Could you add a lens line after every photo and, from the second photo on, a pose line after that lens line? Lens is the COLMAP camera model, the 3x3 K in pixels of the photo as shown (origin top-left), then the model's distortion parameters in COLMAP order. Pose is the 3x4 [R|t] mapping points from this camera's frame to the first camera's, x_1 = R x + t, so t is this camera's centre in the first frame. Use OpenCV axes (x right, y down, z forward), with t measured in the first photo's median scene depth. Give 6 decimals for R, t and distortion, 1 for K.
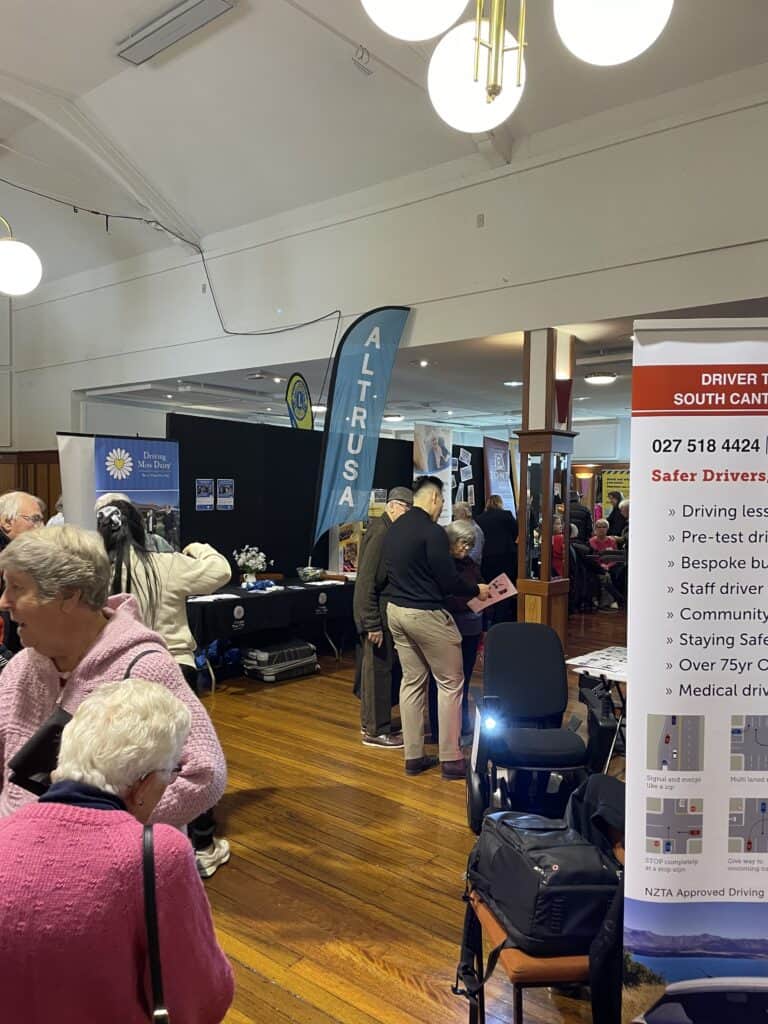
lens RADIAL K [[769.0, 0, 381.9], [0, 769.0, 515.7], [0, 0, 1]] dist [0.104605, -0.127699]
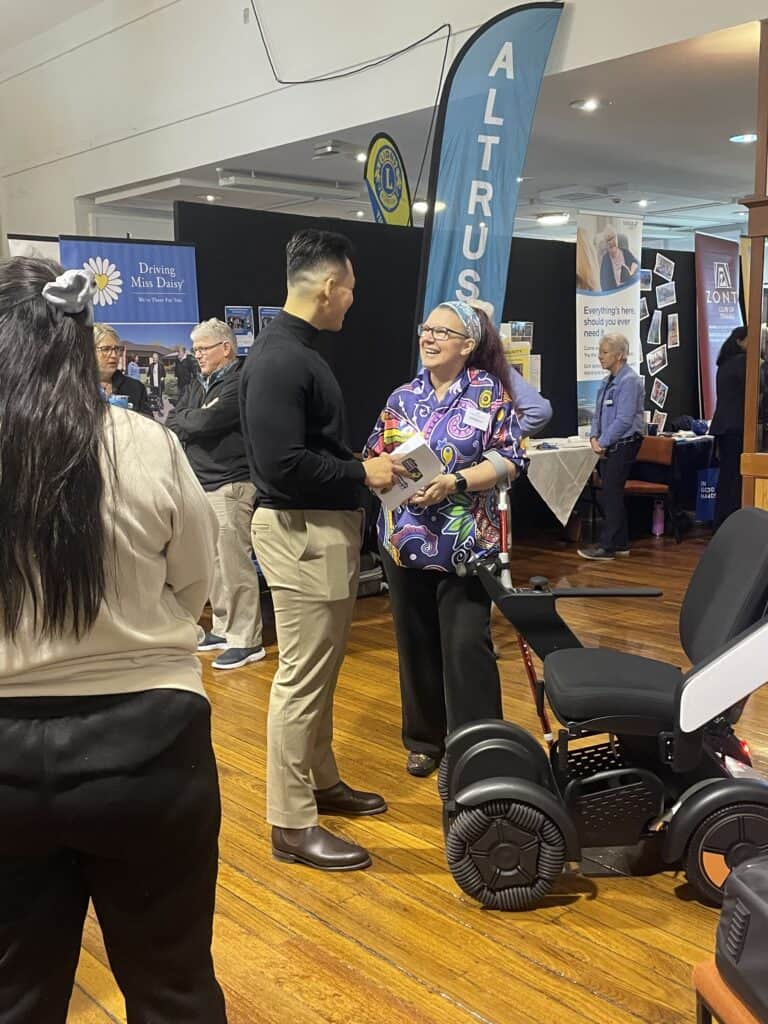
lens RADIAL K [[1083.2, 0, 384.0], [0, 1083.2, 512.0], [0, 0, 1]] dist [0.071900, -0.017158]
pose [[0.987690, -0.007139, -0.156261, 0.028582], [0.024215, 0.993894, 0.107650, 0.026404], [0.154539, -0.110109, 0.981832, 0.102661]]
